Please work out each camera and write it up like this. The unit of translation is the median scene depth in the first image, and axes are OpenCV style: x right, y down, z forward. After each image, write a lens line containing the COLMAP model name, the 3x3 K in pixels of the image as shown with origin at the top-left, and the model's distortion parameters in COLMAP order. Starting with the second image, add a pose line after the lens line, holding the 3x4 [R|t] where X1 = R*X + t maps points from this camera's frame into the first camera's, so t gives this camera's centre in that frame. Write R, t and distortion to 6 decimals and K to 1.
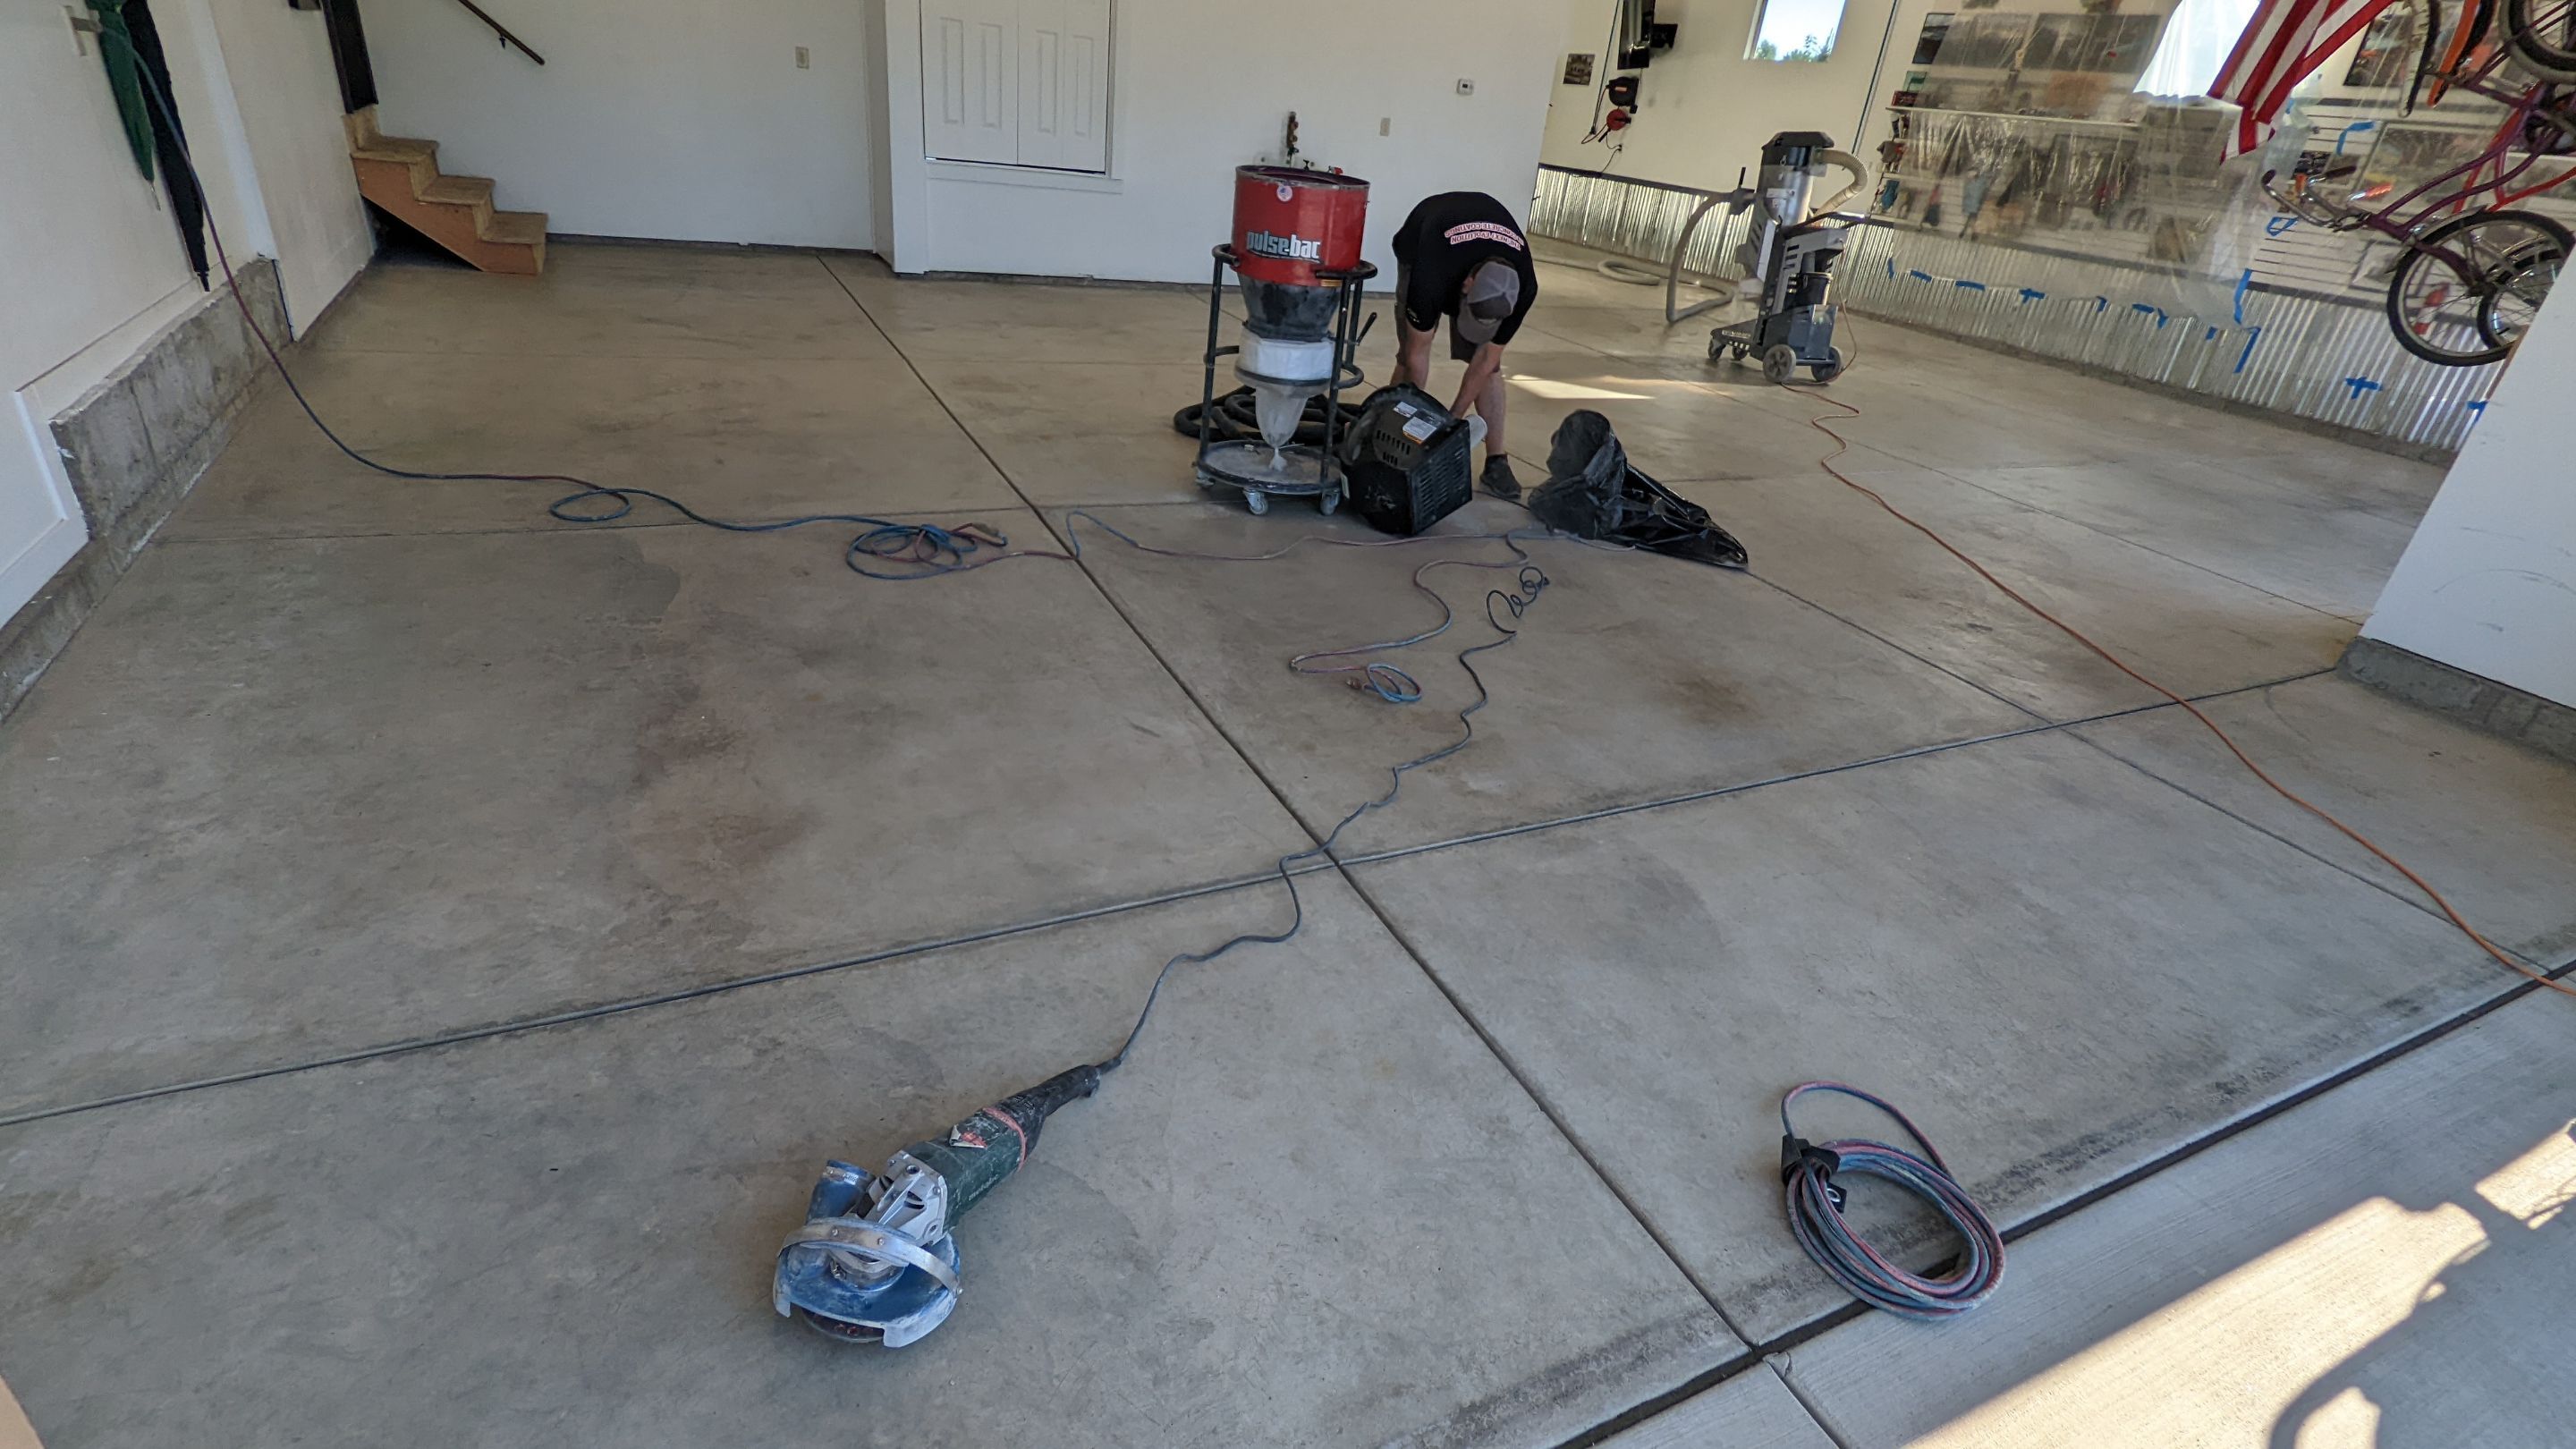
lens RADIAL K [[1225.6, 0, 1296.9], [0, 1225.6, 721.3], [0, 0, 1]] dist [0.000377, 0.000208]
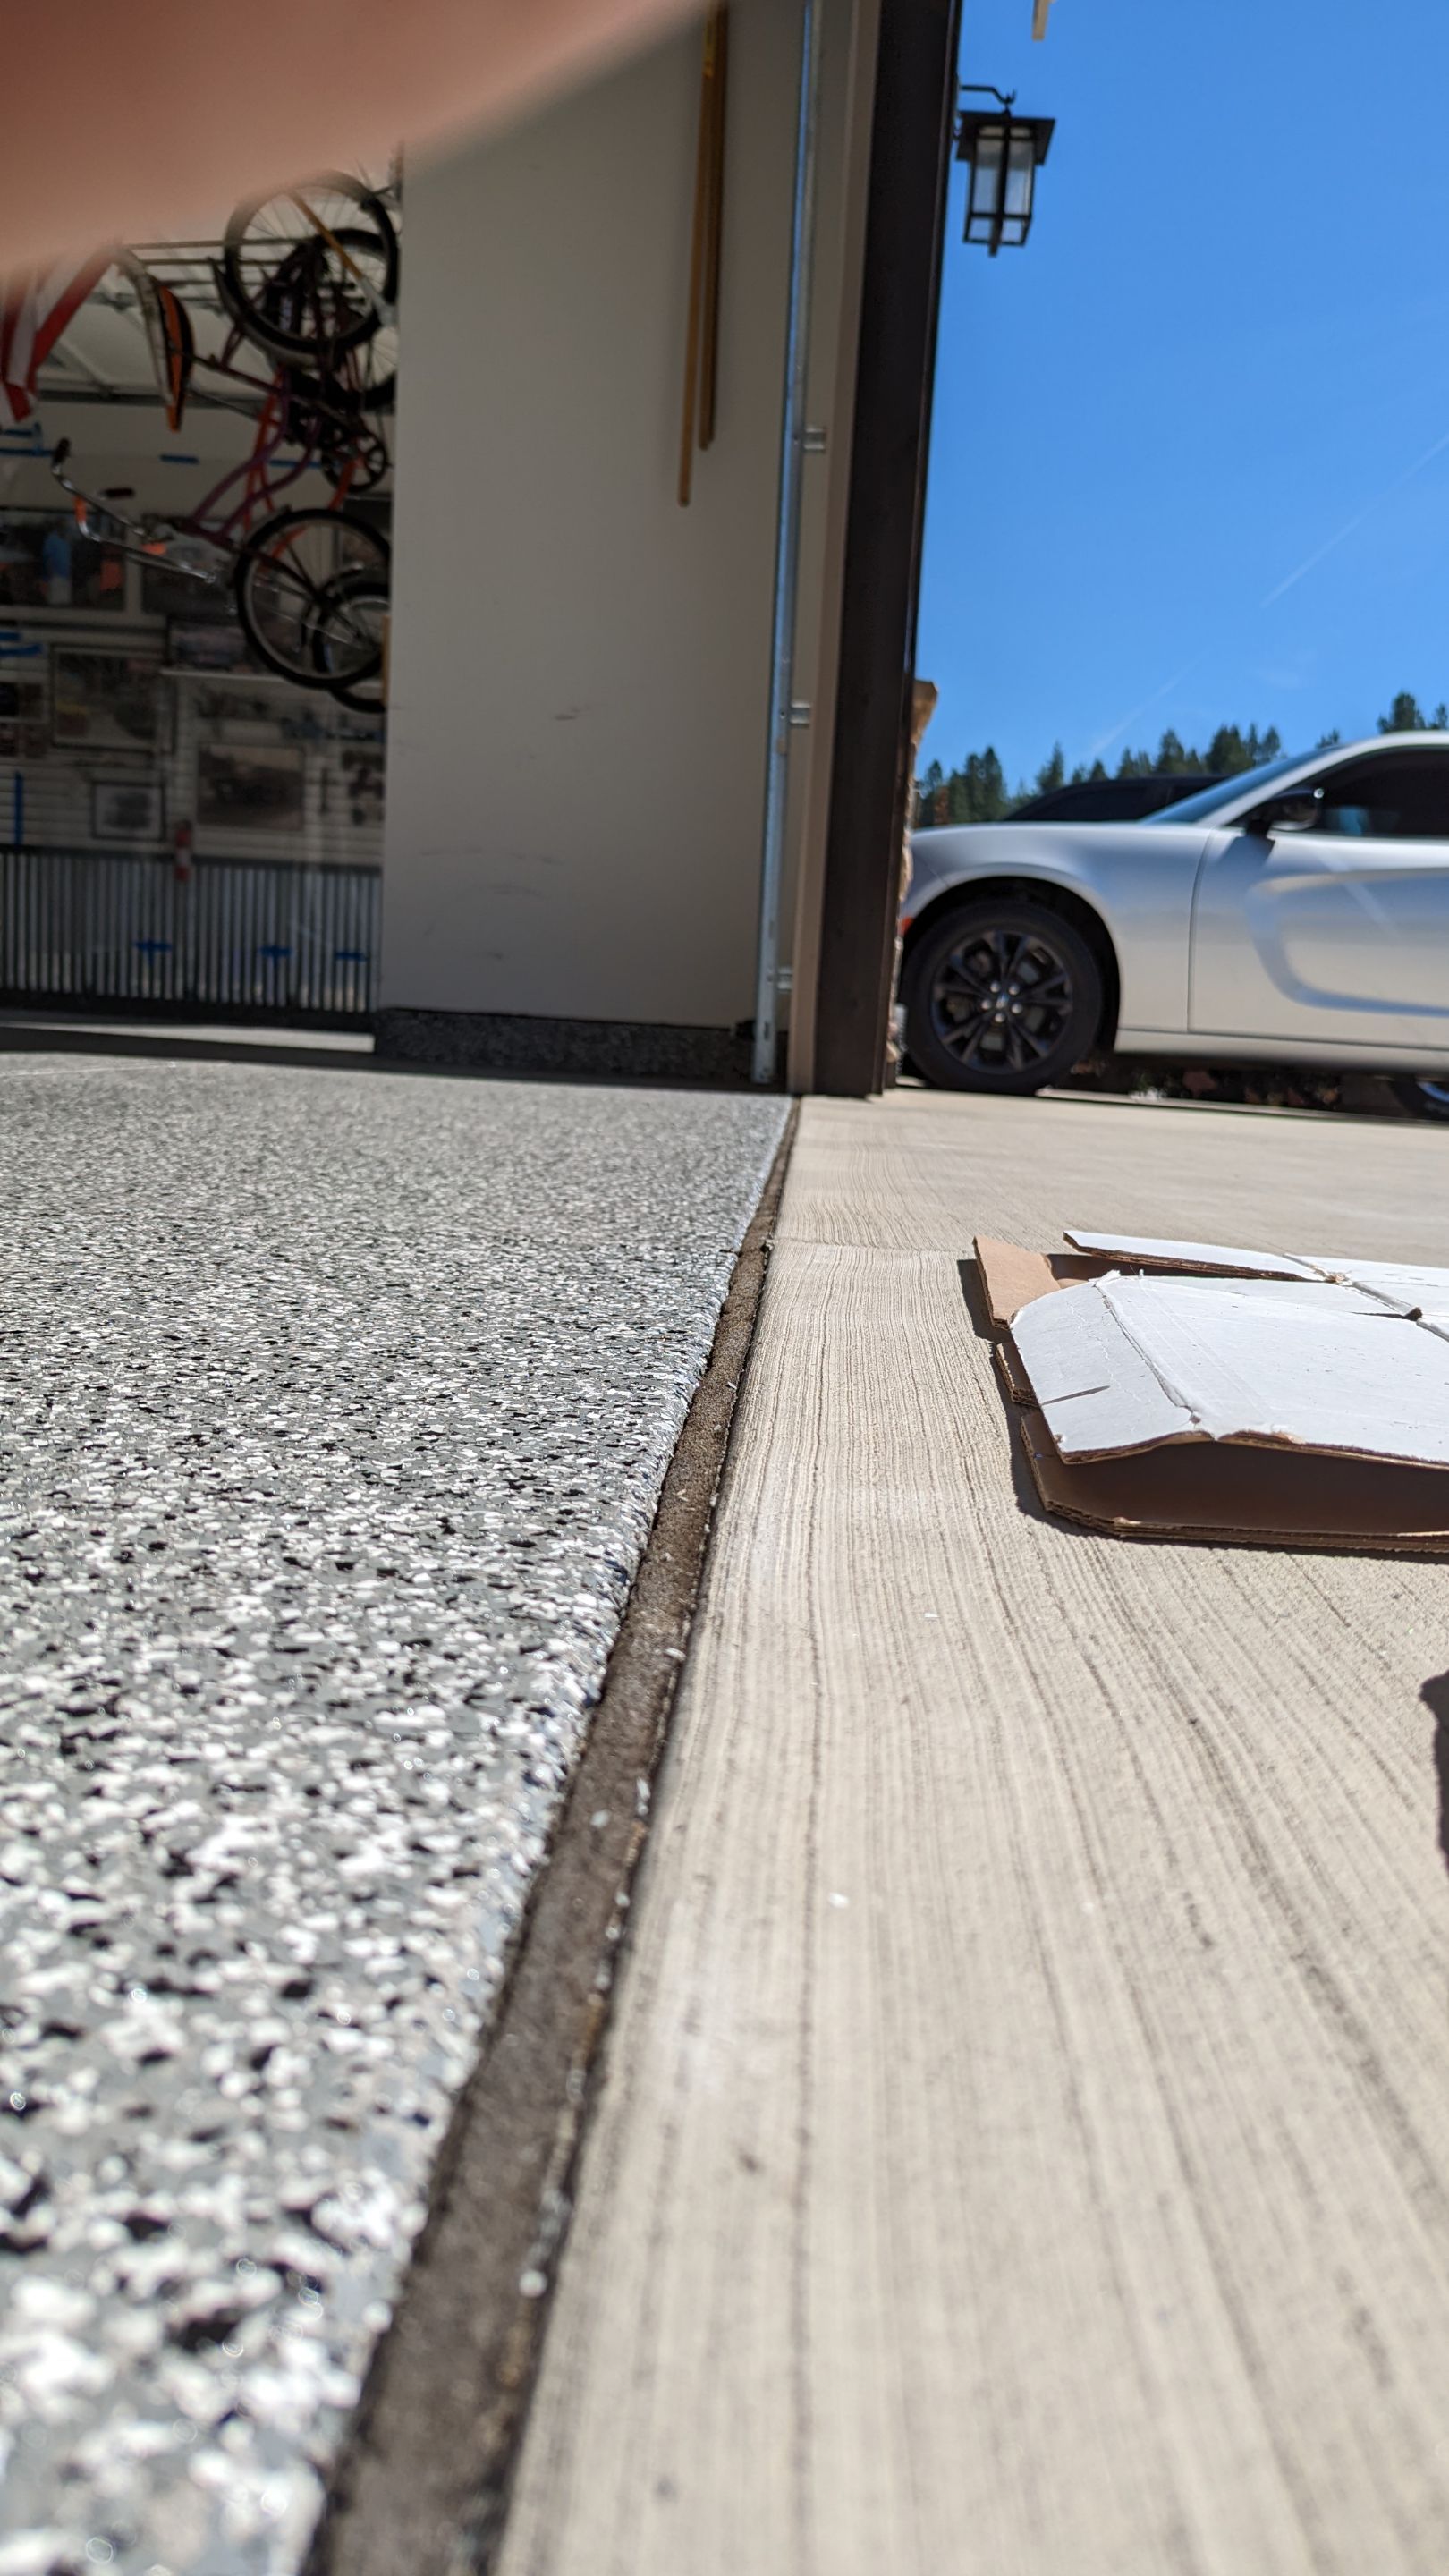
lens RADIAL K [[1867.6, 0, 724.5], [0, 1867.6, 1288.0], [0, 0, 1]] dist [0.070708, -0.087153]
pose [[0.497472, -0.196469, 0.844939, -0.042852], [0.388713, 0.921242, -0.014650, 0.099705], [-0.775515, 0.335727, 0.534662, 0.113326]]
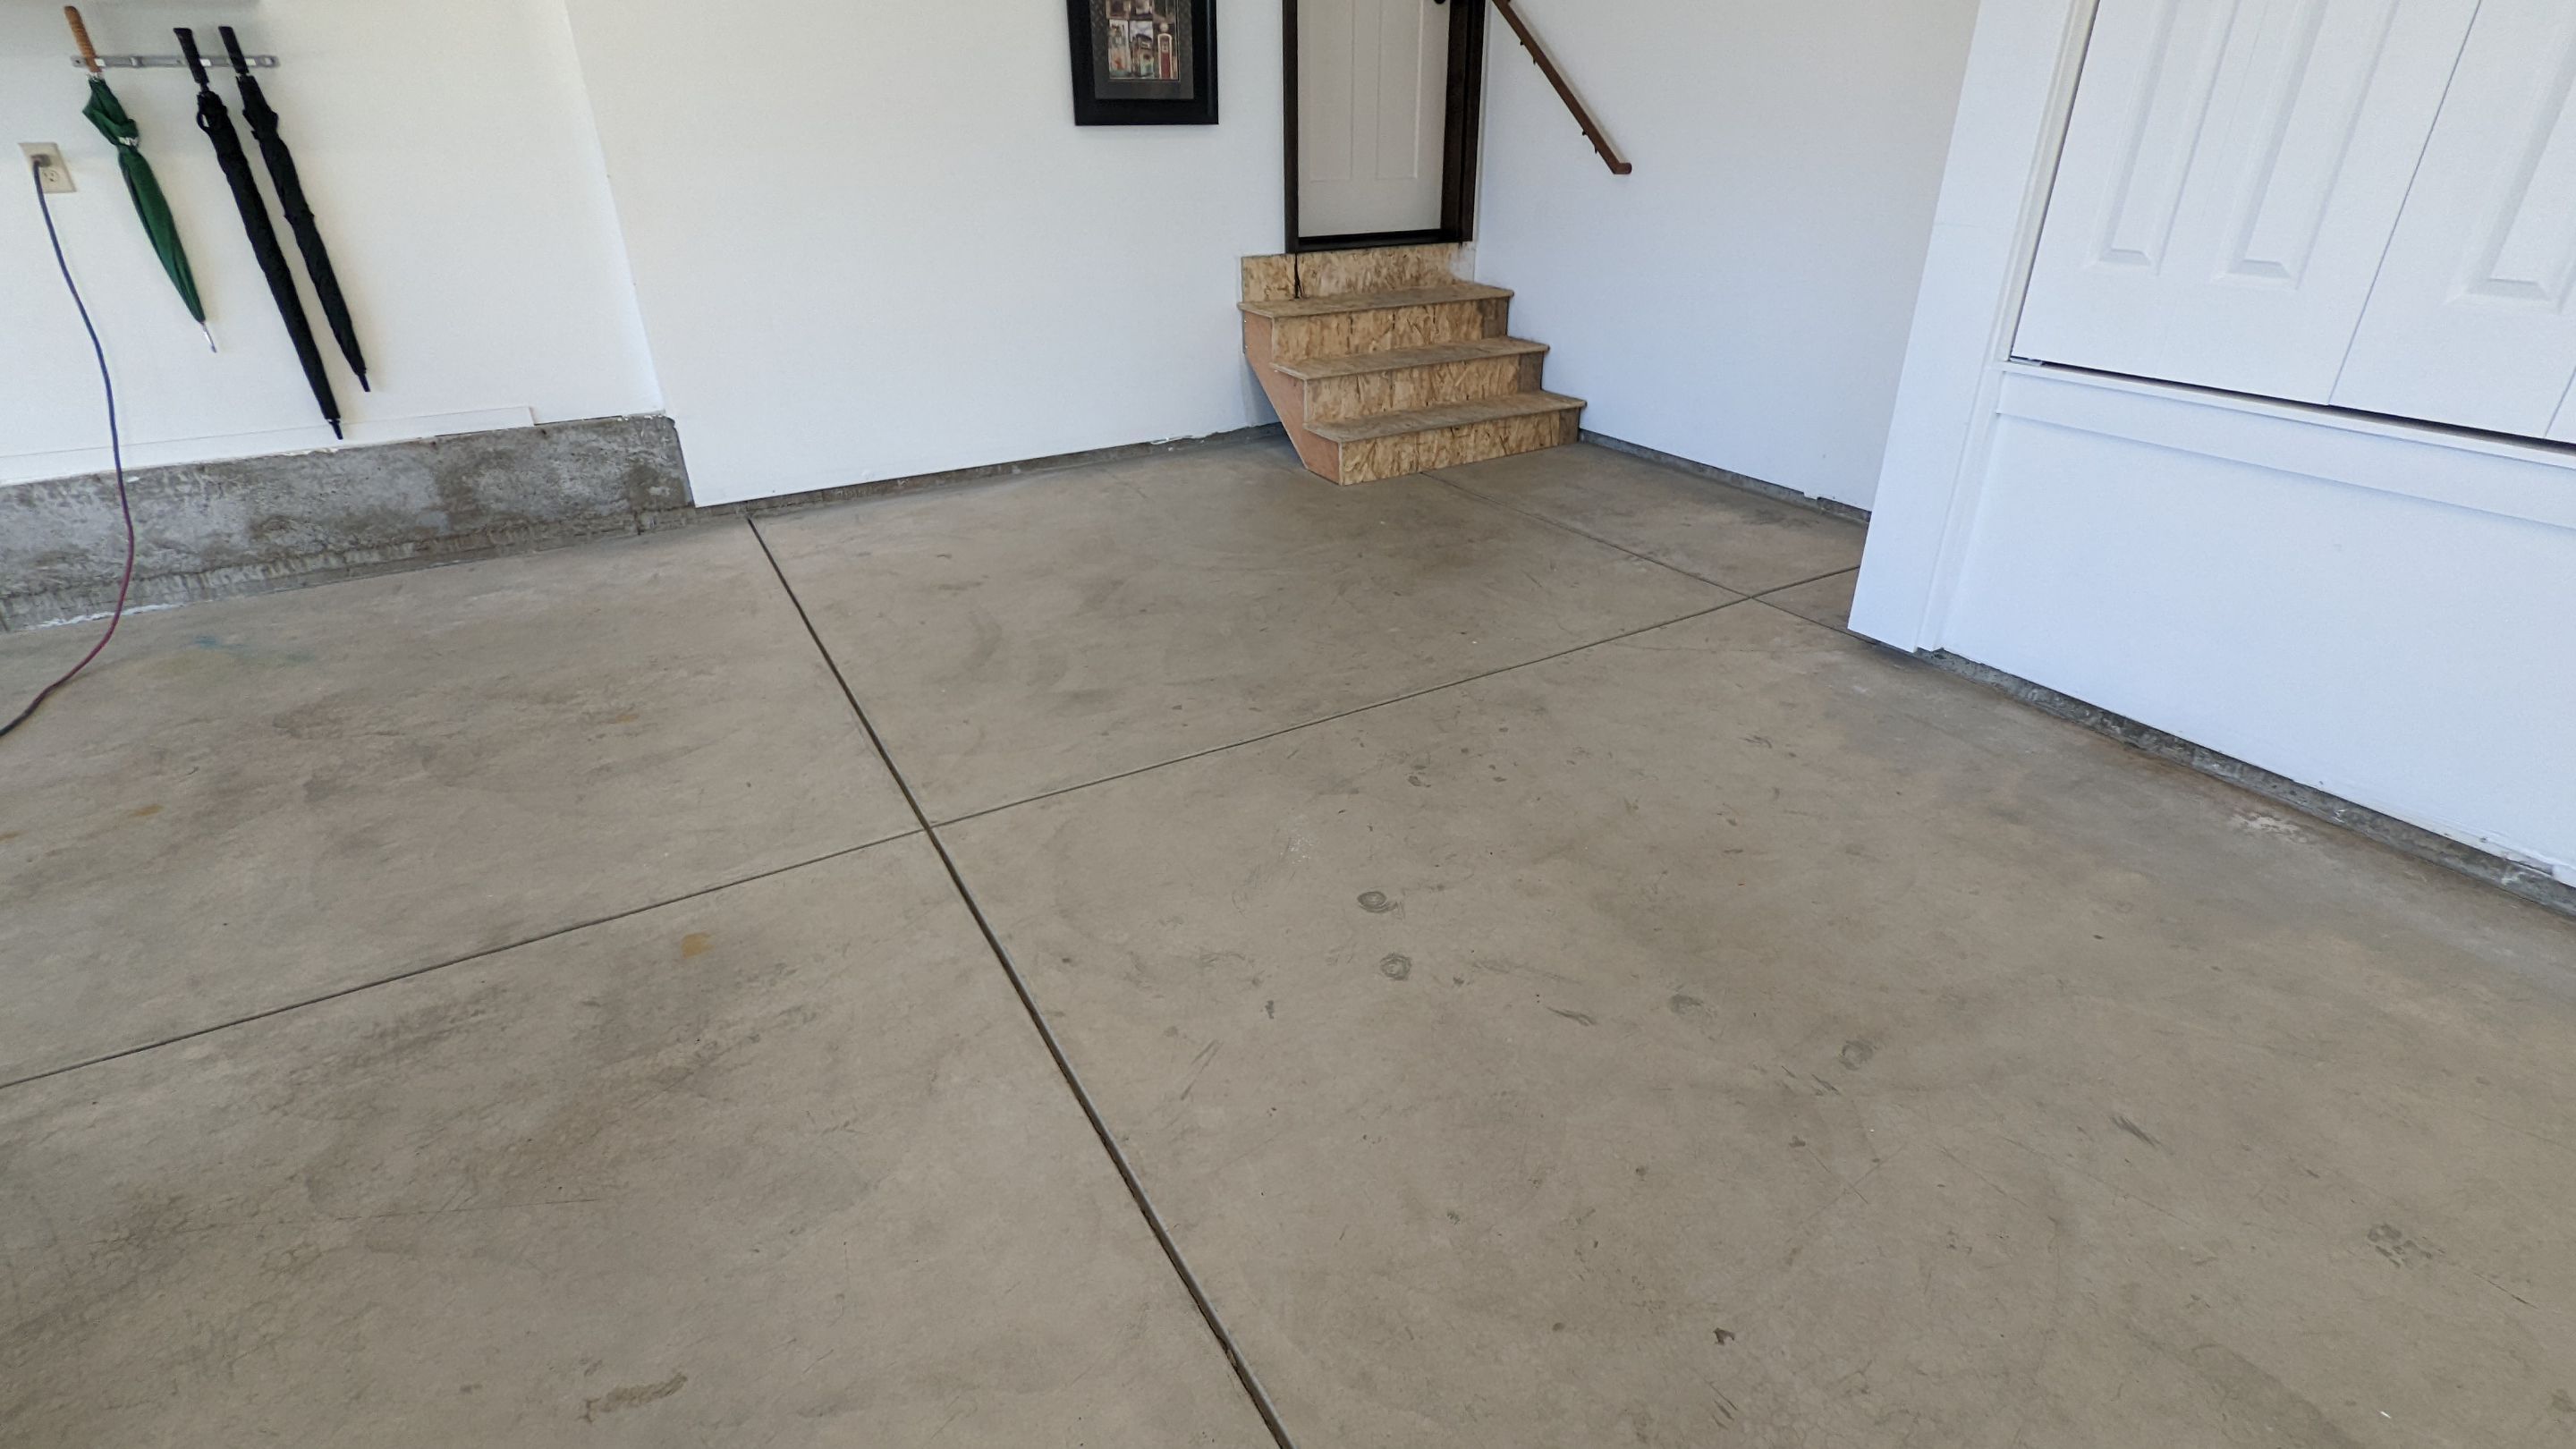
lens RADIAL K [[1222.8, 0, 1295.3], [0, 1222.8, 727.9], [0, 0, 1]] dist [0.000542, 0.000372]
pose [[0.054736, 0.347788, -0.935974, 0.032865], [-0.439312, 0.850166, 0.290213, -0.340309], [0.896666, 0.395299, 0.199322, 0.704349]]
